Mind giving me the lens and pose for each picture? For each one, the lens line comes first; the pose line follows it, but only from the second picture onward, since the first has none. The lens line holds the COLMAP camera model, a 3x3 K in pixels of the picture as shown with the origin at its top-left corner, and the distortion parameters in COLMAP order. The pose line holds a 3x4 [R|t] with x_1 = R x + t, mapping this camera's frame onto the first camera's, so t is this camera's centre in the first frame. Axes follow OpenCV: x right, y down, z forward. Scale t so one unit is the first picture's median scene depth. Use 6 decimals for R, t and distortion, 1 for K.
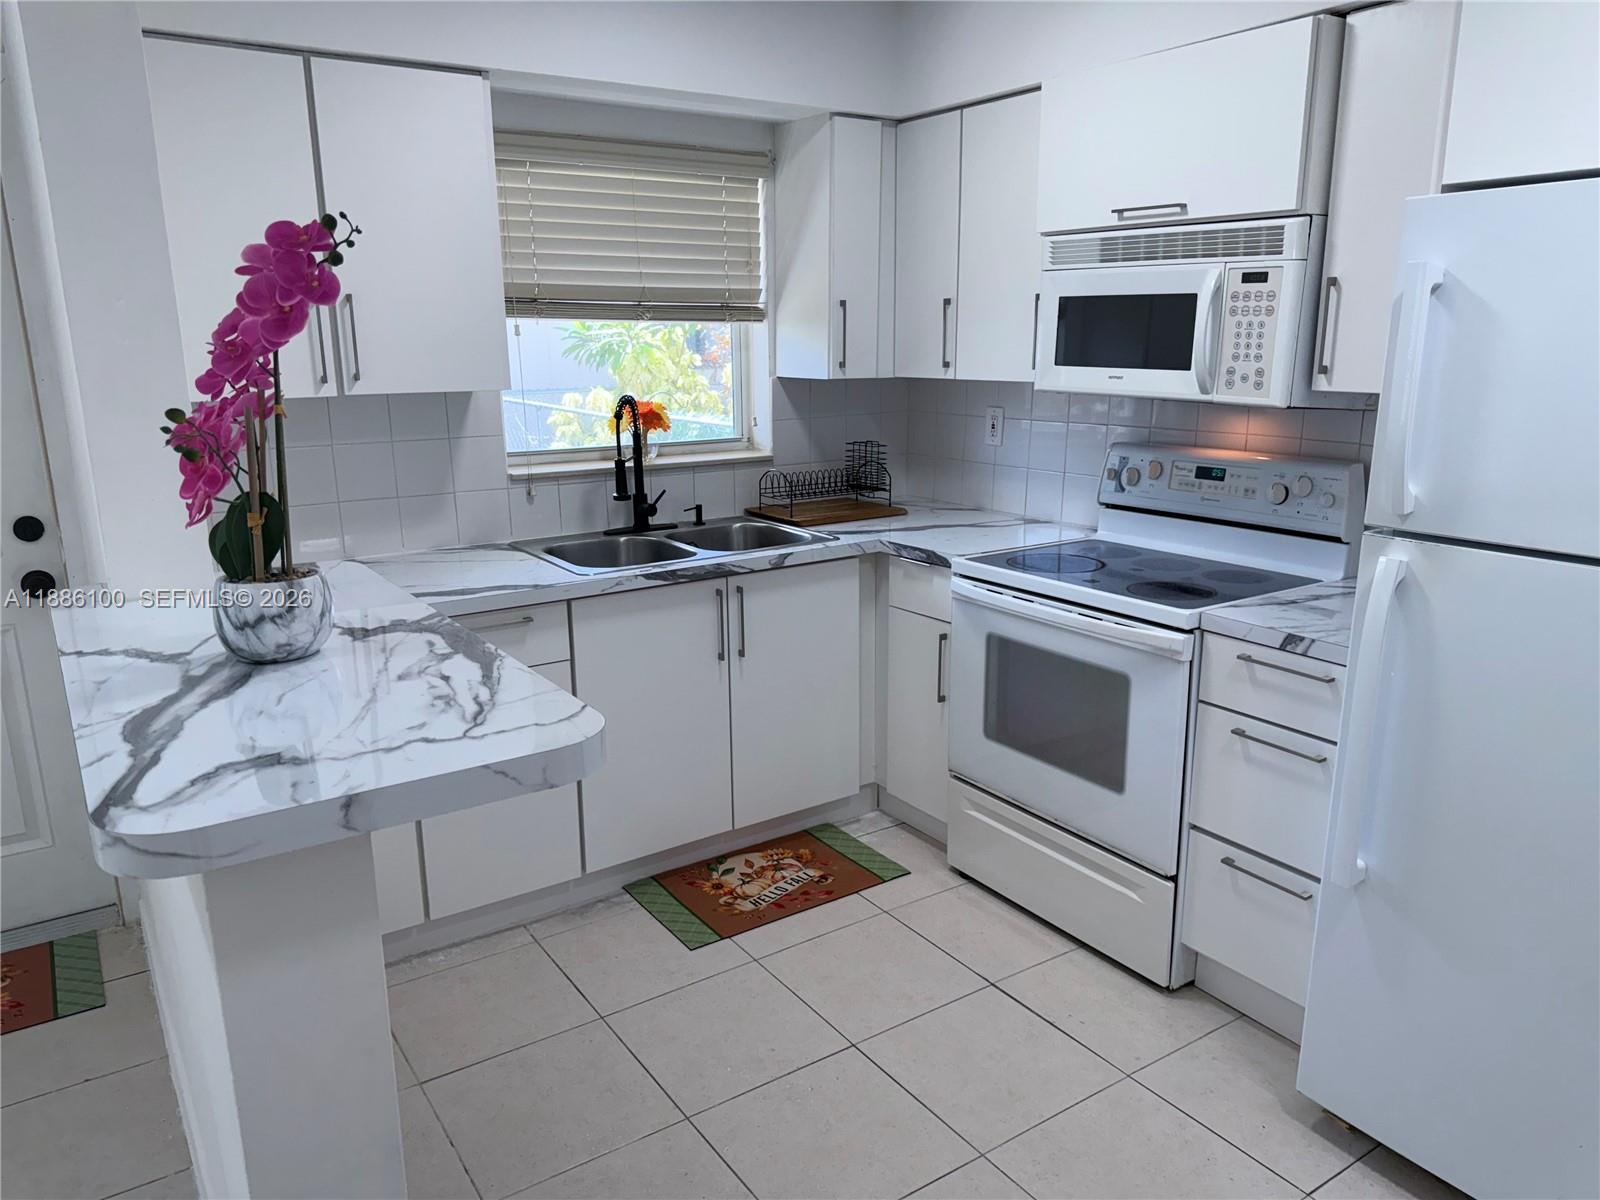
lens RADIAL K [[1129.4, 0, 803.2], [0, 1129.4, 608.4], [0, 0, 1]] dist [0.116952, -0.183939]
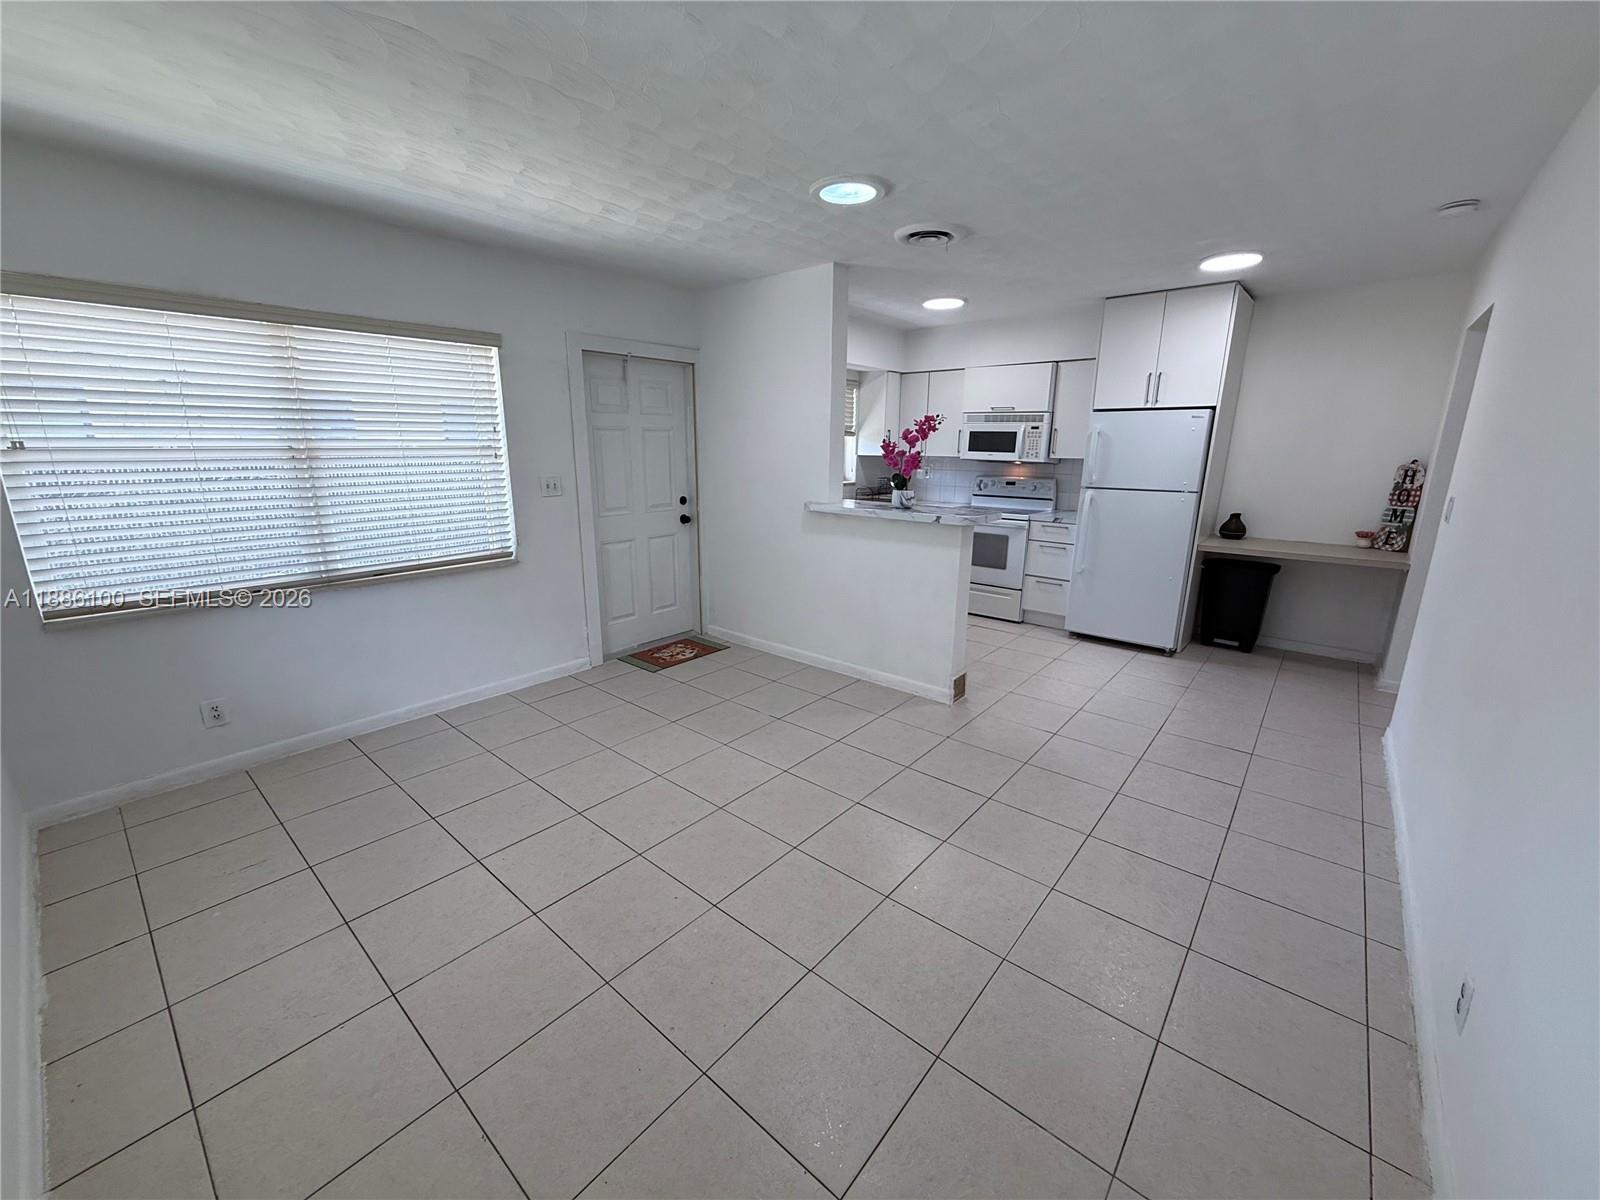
lens RADIAL K [[634.8, 0, 794.5], [0, 634.8, 598.5], [0, 0, 1]] dist [0.000112, -0.000311]
pose [[0.964079, -0.048777, 0.261098, -0.826532], [0.048812, 0.998788, 0.006354, 0.193099], [-0.261091, 0.006619, 0.965291, -0.706240]]
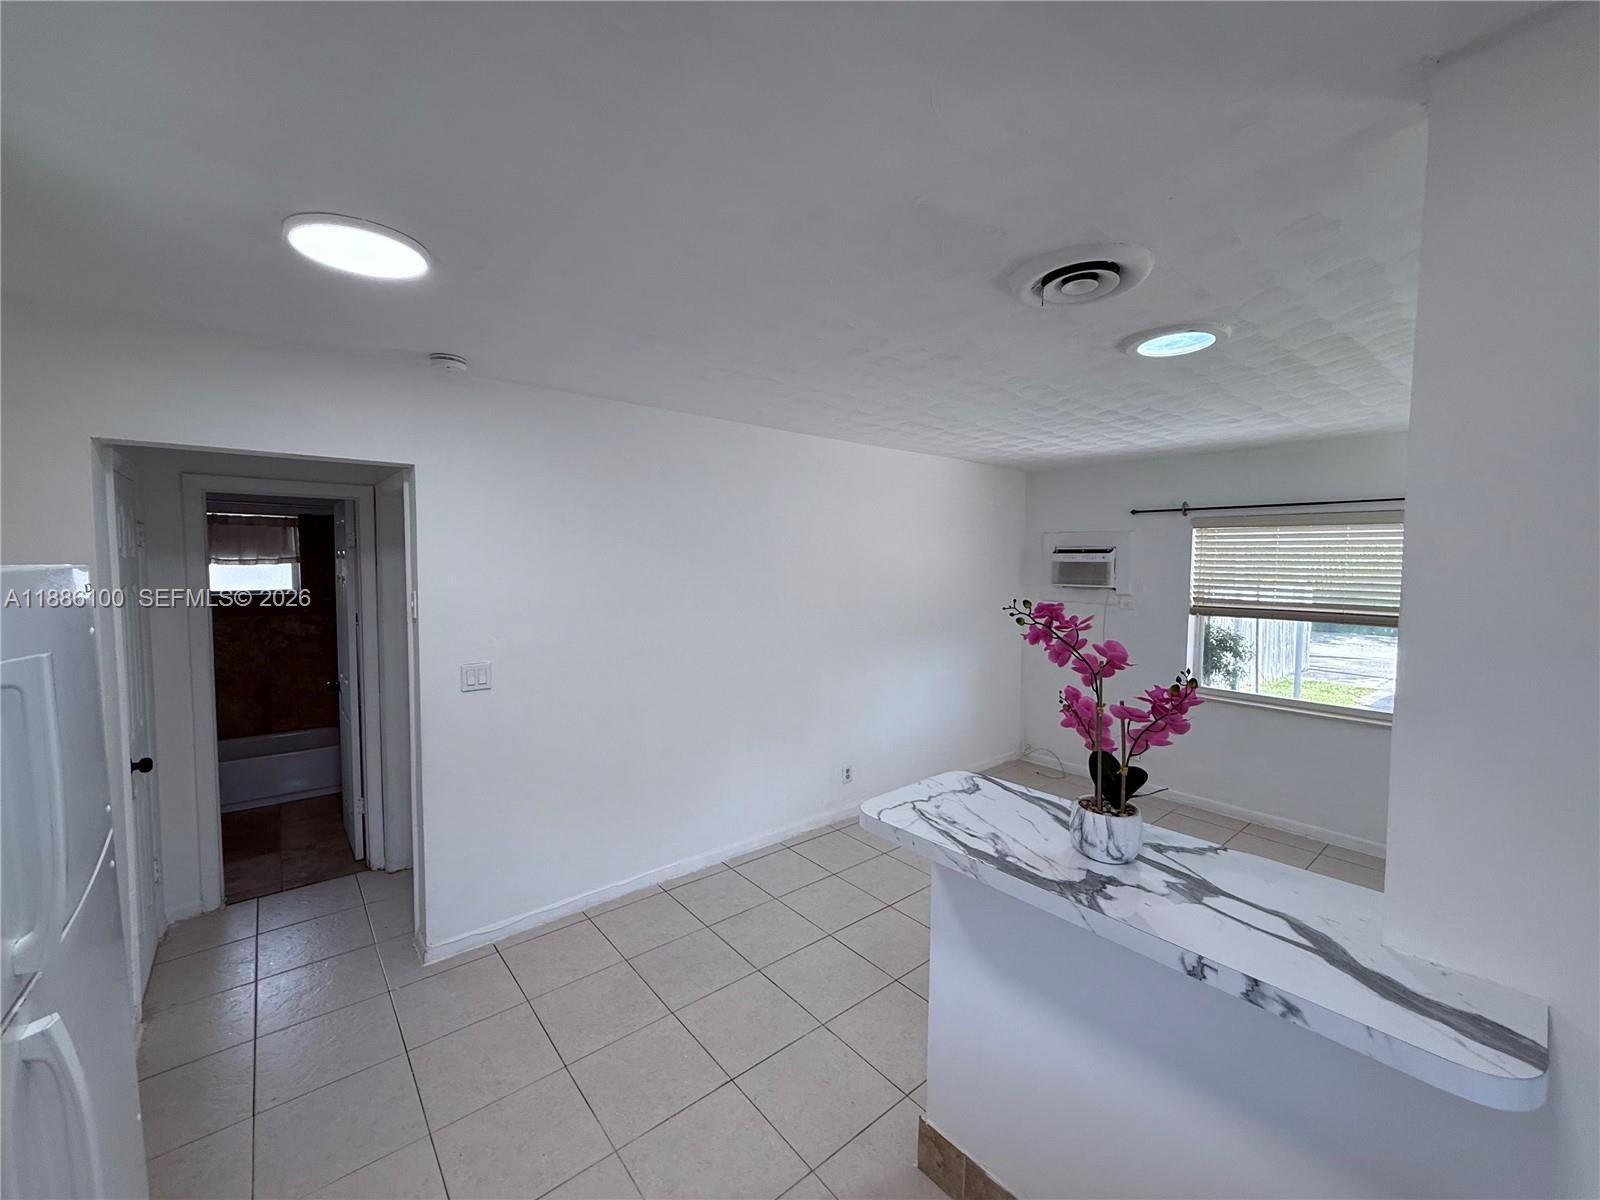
lens RADIAL K [[634.8, 0, 794.5], [0, 634.8, 598.5], [0, 0, 1]] dist [0.000112, -0.000311]
pose [[-0.995554, 0.005034, -0.094057, 0.033982], [-0.023241, 0.954567, 0.297089, -0.300105], [0.091279, 0.297954, -0.950206, 0.910091]]
